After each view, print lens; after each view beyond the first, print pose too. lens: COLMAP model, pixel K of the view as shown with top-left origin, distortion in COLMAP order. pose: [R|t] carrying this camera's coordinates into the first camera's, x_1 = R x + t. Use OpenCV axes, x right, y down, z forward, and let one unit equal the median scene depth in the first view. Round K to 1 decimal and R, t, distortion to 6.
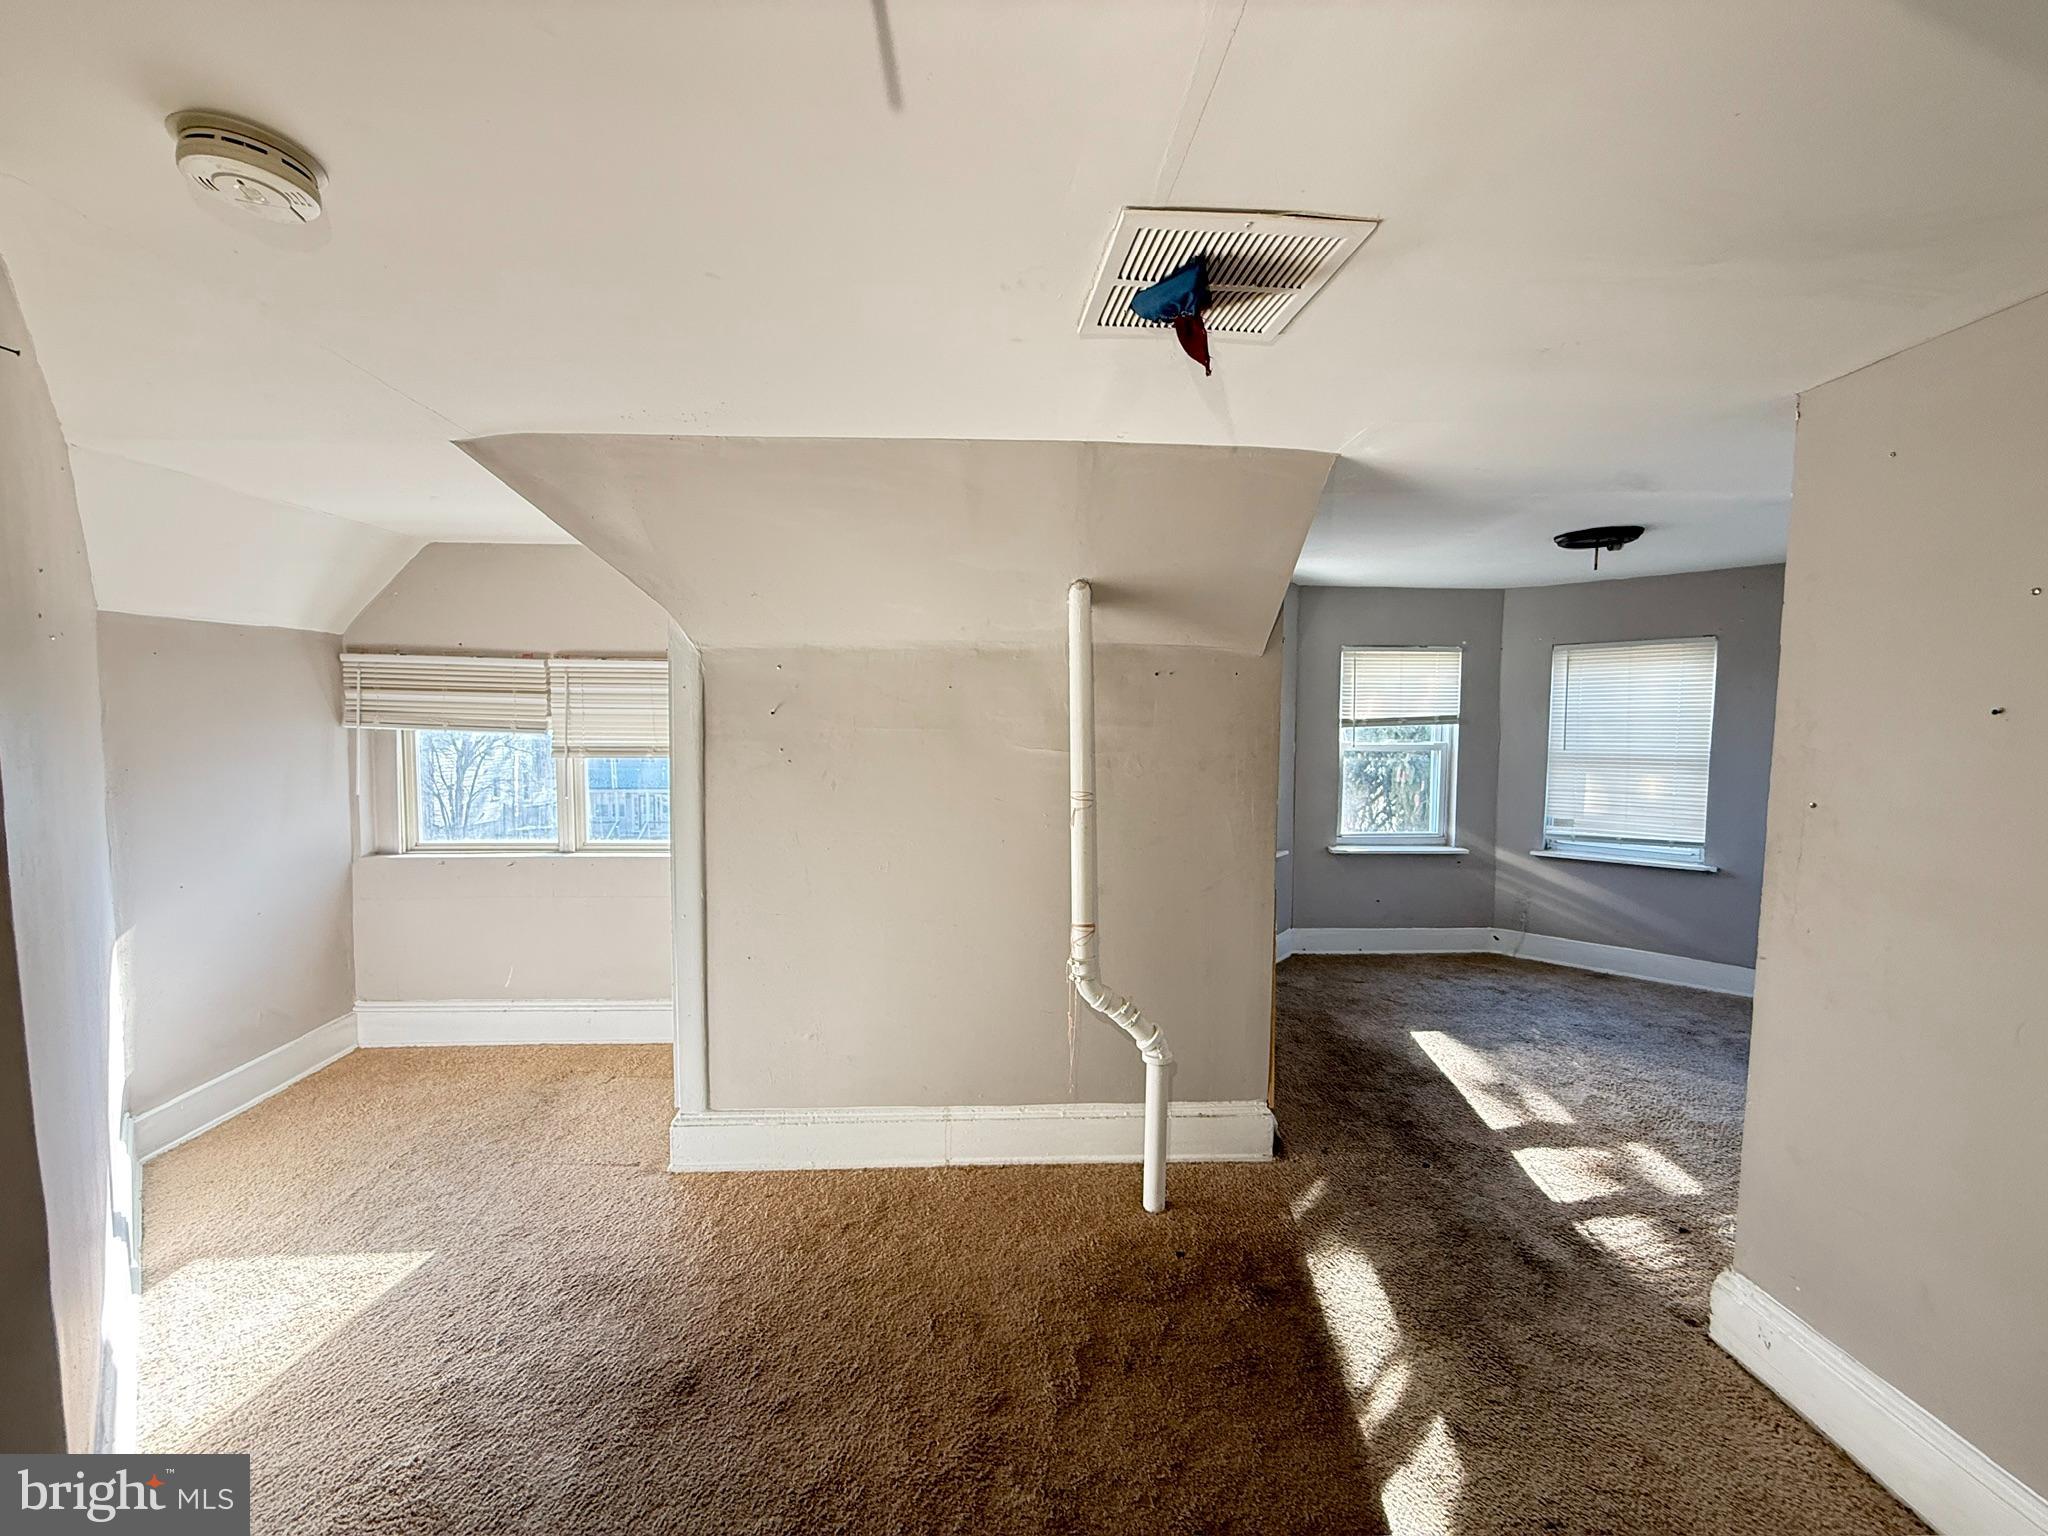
lens RADIAL K [[819.1, 0, 1020.5], [0, 819.1, 769.9], [0, 0, 1]] dist [0.001942, 0.000615]
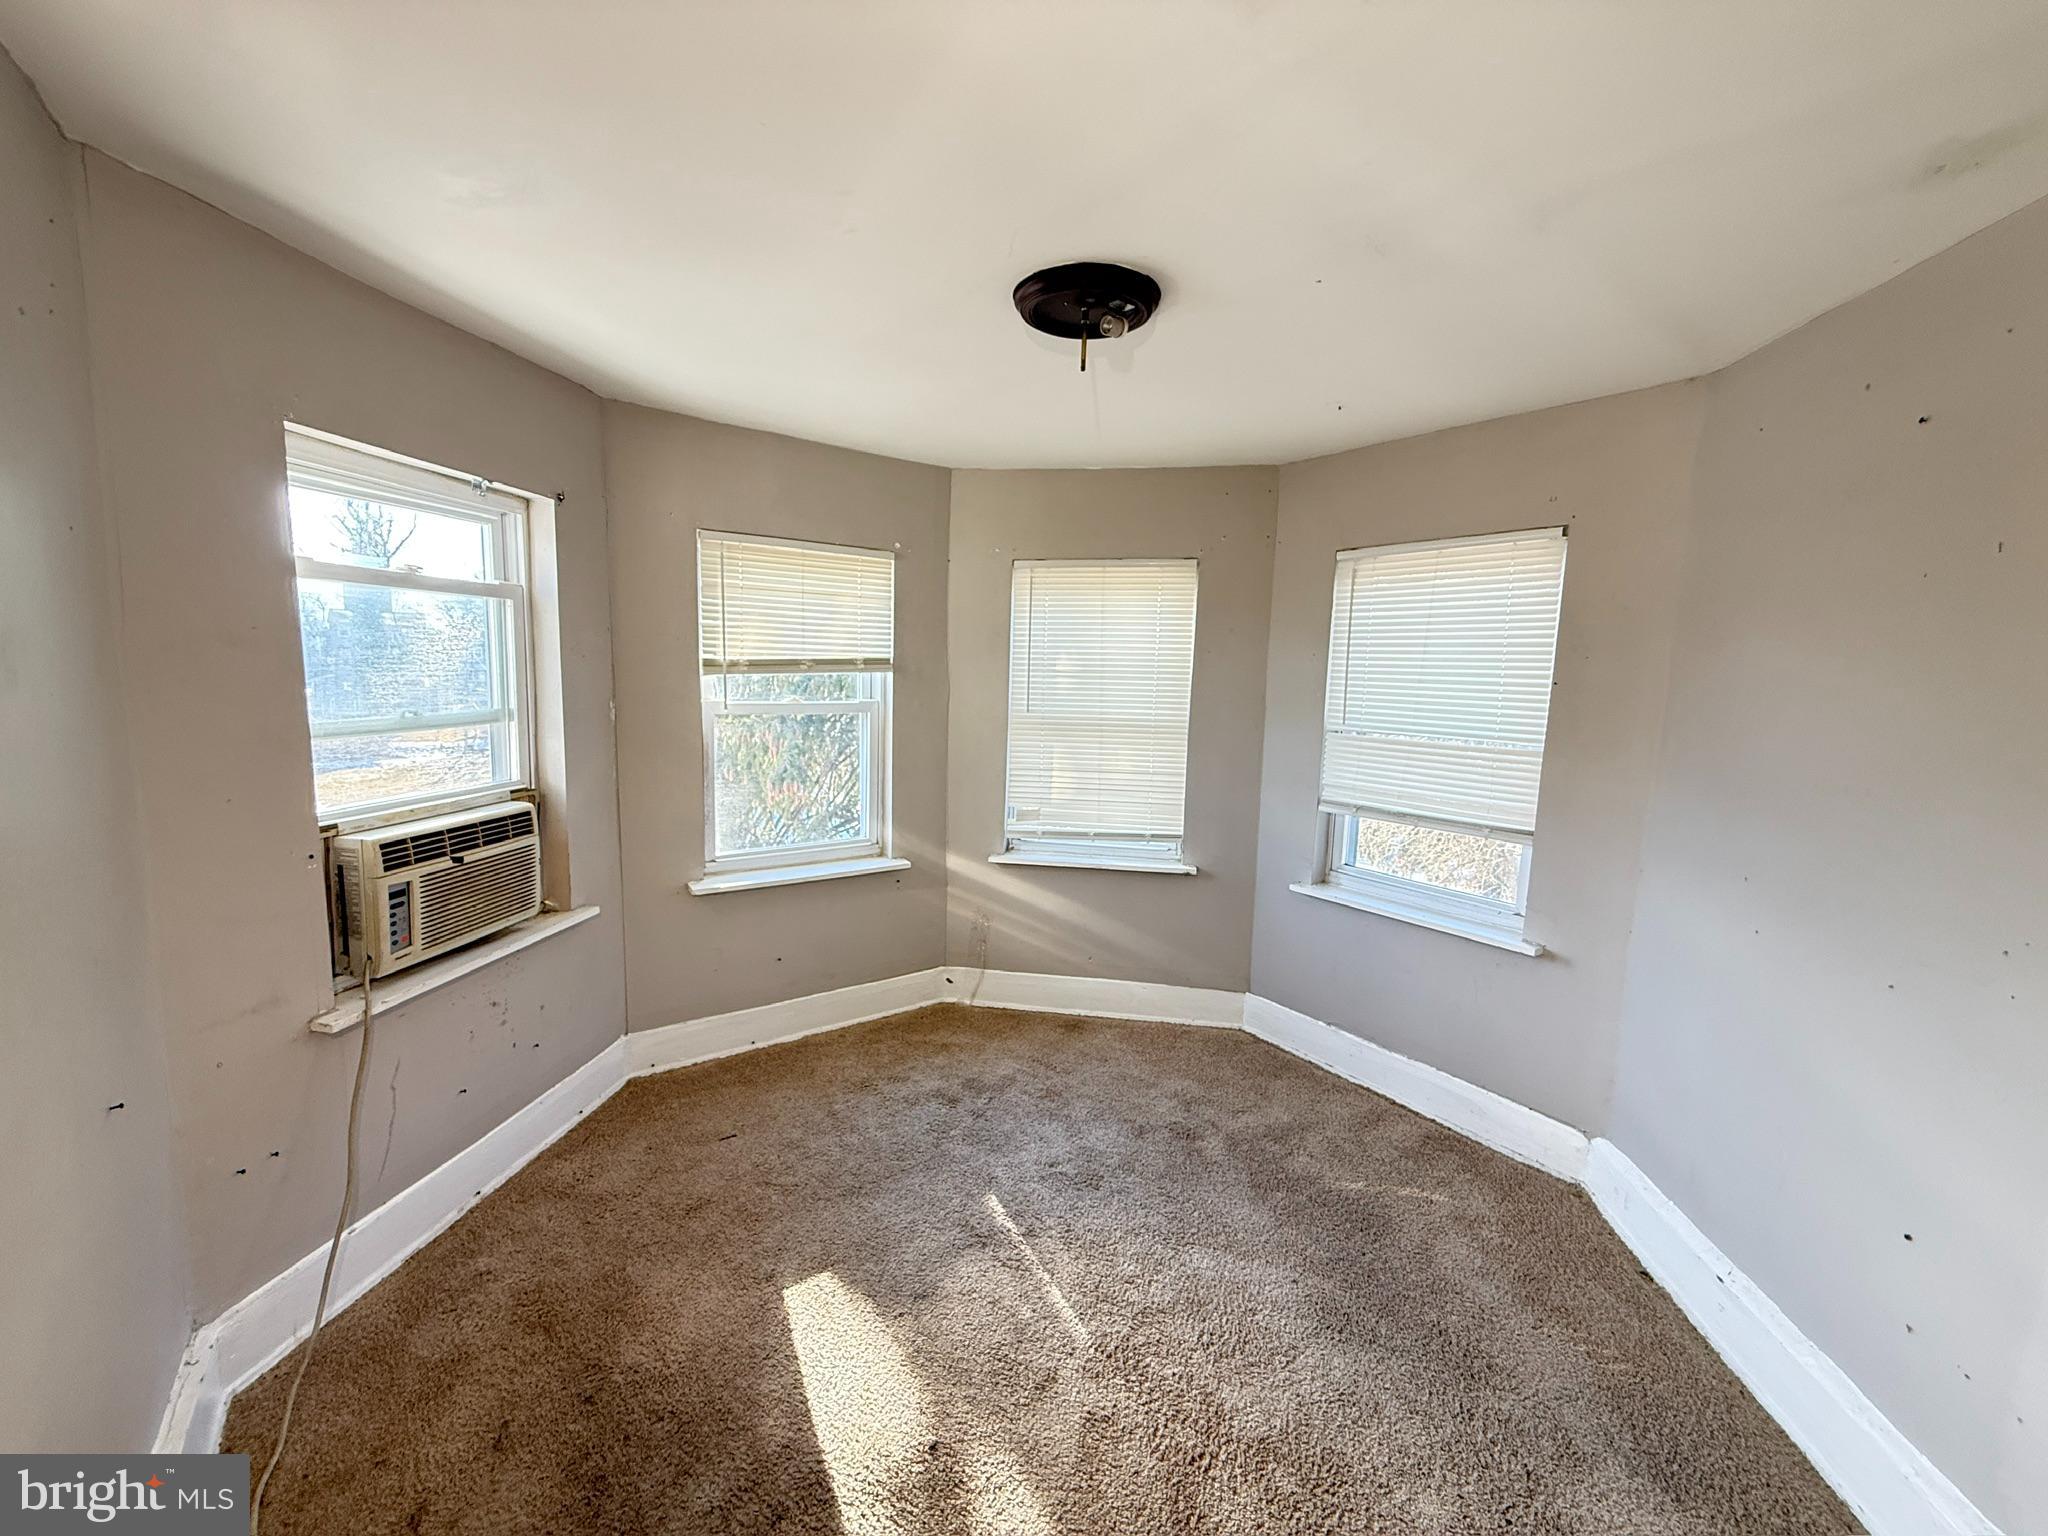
lens RADIAL K [[819.1, 0, 1017.2], [0, 819.1, 767.1], [0, 0, 1]] dist [0.001942, 0.000615]
pose [[0.834951, -0.044958, 0.548485, 0.285827], [0.010232, 0.997753, 0.066207, -0.025168], [-0.550229, -0.049668, 0.833535, 0.444808]]
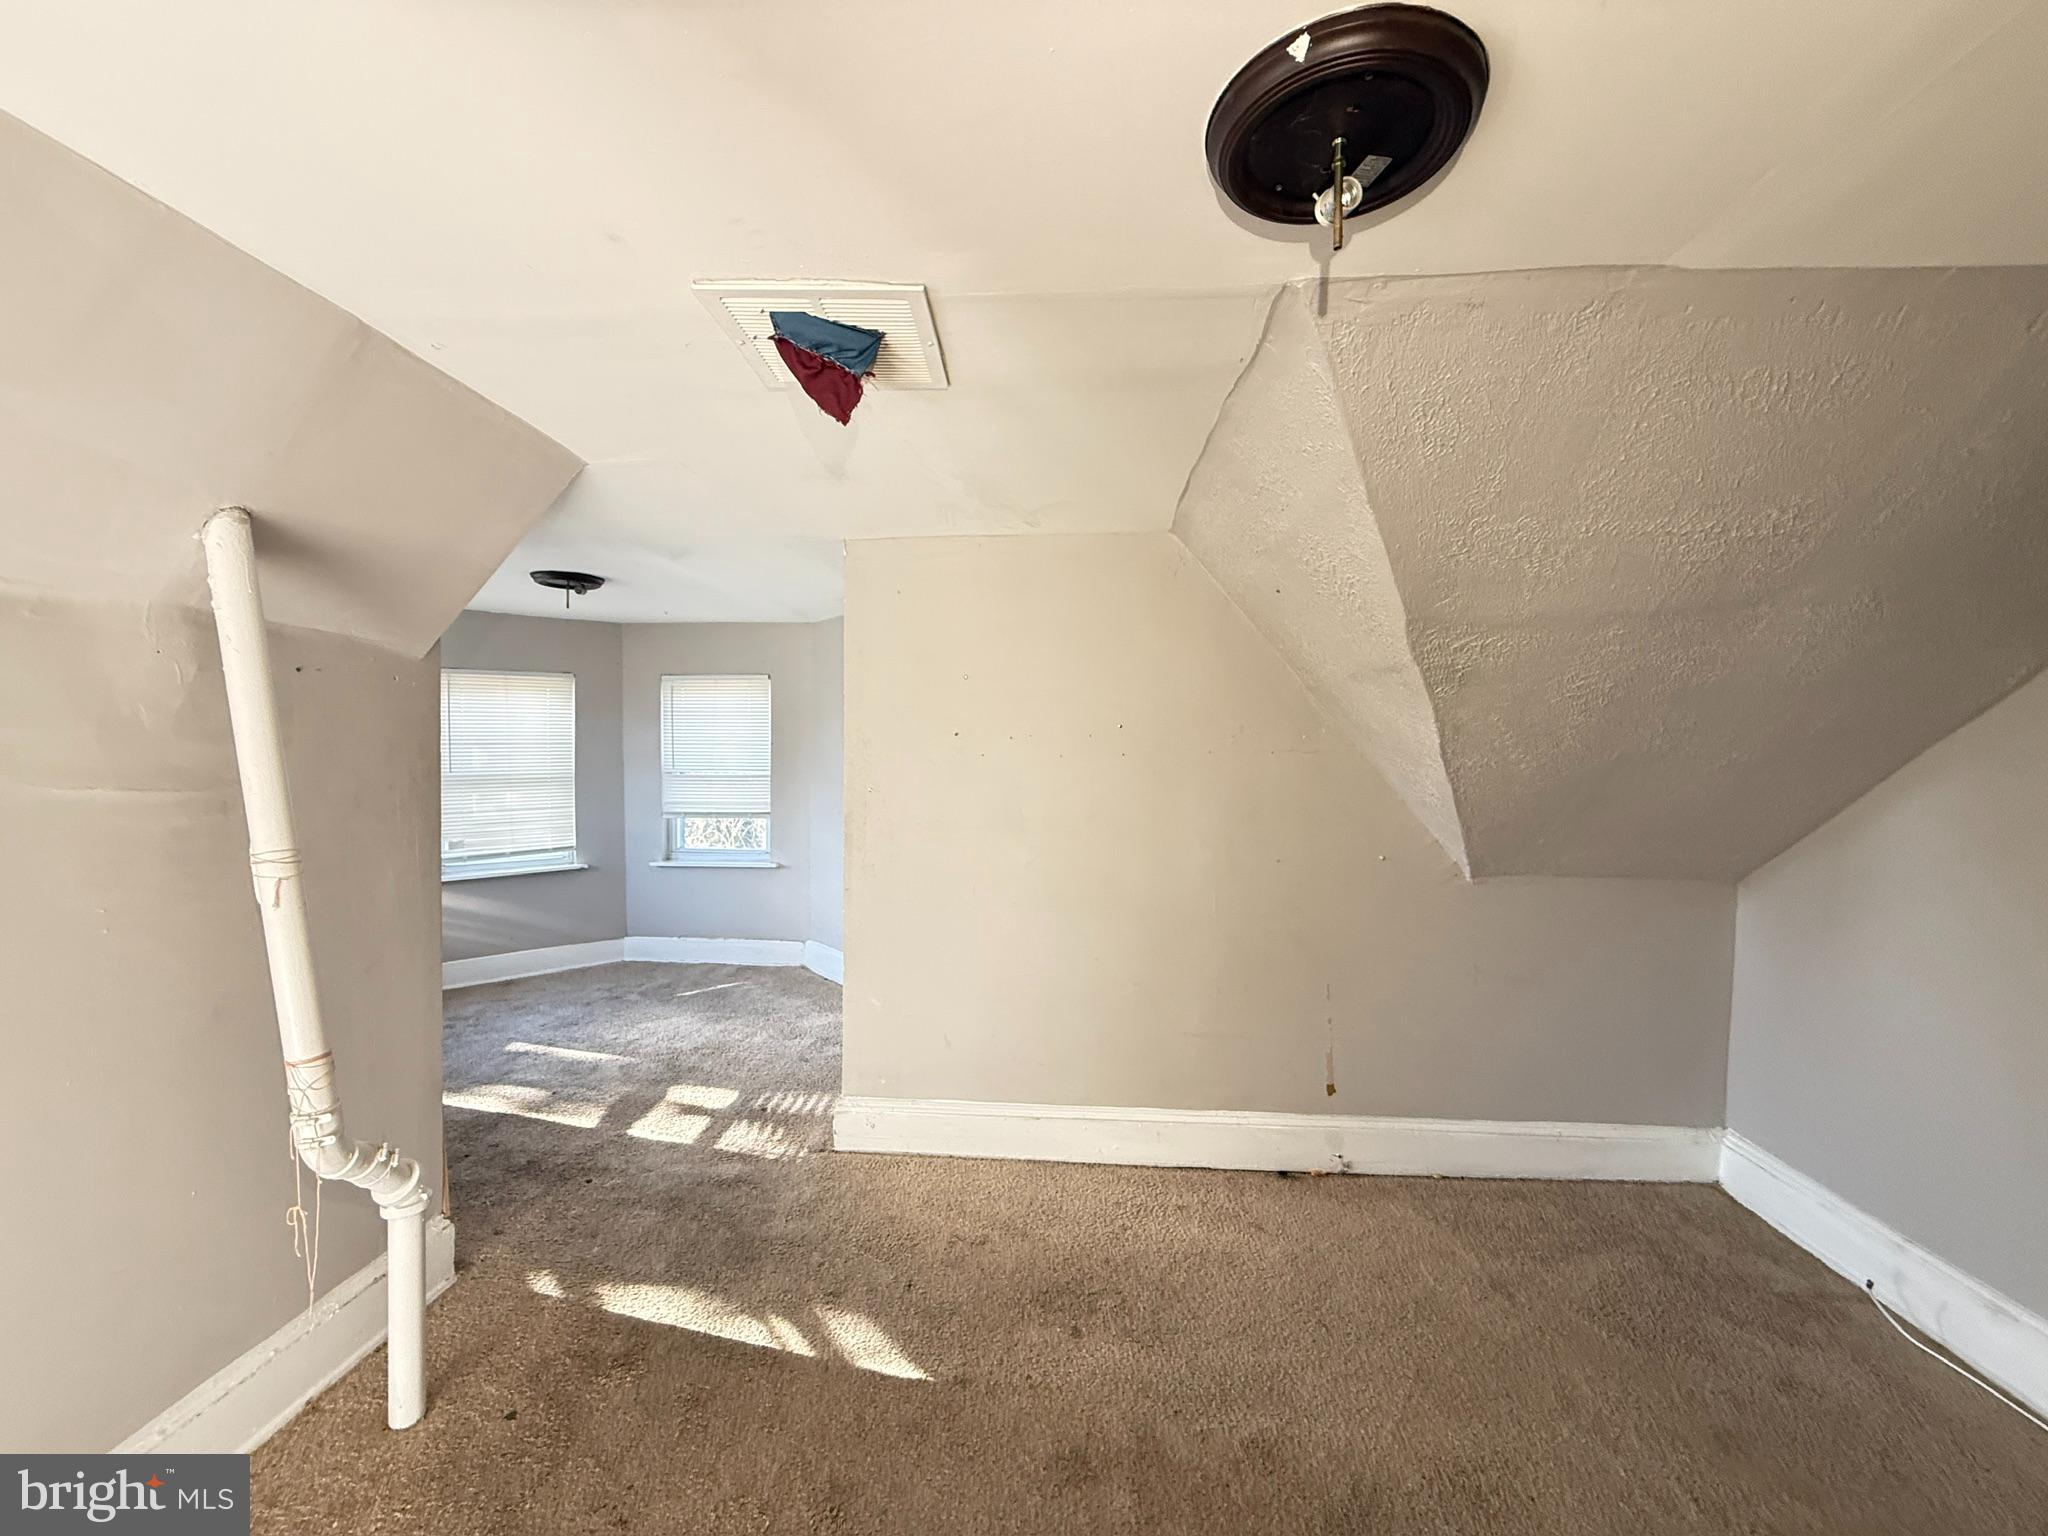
lens RADIAL K [[819.1, 0, 1018.2], [0, 819.1, 768.7], [0, 0, 1]] dist [0.001942, 0.000615]
pose [[0.126948, -0.029471, 0.991471, -0.259669], [0.063603, 0.997743, 0.021513, -0.007064], [-0.989868, 0.060330, 0.128536, 0.194990]]
